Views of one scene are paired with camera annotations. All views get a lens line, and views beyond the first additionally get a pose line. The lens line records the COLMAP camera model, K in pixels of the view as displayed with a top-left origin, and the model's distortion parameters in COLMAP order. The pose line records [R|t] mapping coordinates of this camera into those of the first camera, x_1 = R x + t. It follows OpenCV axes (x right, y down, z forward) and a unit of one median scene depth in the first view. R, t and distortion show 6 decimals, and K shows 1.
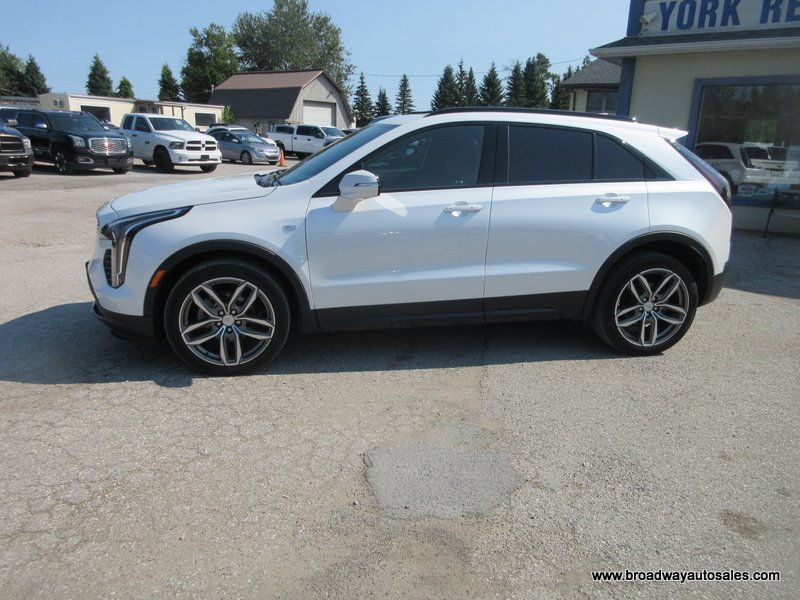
lens RADIAL K [[604.5, 0, 394.5], [0, 604.5, 300.1], [0, 0, 1]] dist [0.010049, -0.006632]
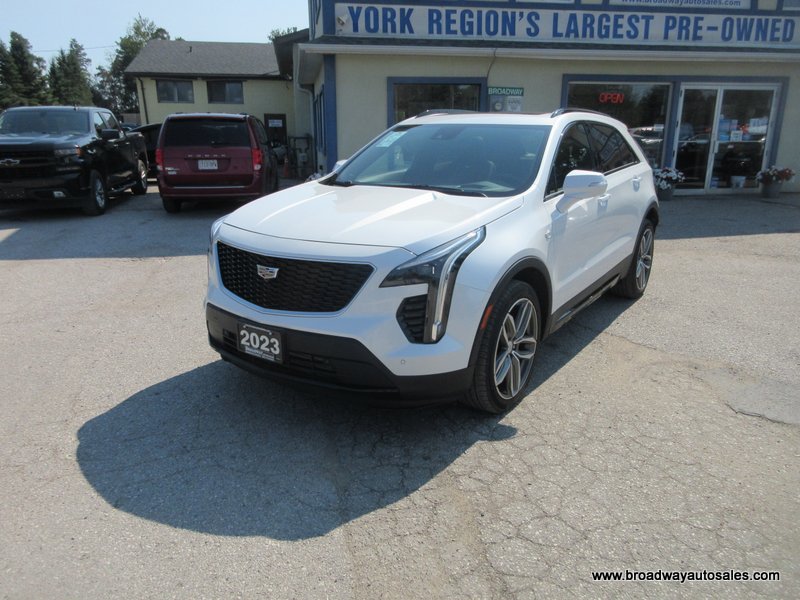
lens RADIAL K [[604.5, 0, 397.0], [0, 604.5, 302.1], [0, 0, 1]] dist [0.010049, -0.006632]
pose [[0.712729, -0.214518, 0.667832, -0.363682], [0.201087, 0.974613, 0.098454, -0.056893], [-0.671998, 0.064121, 0.737772, 0.164047]]
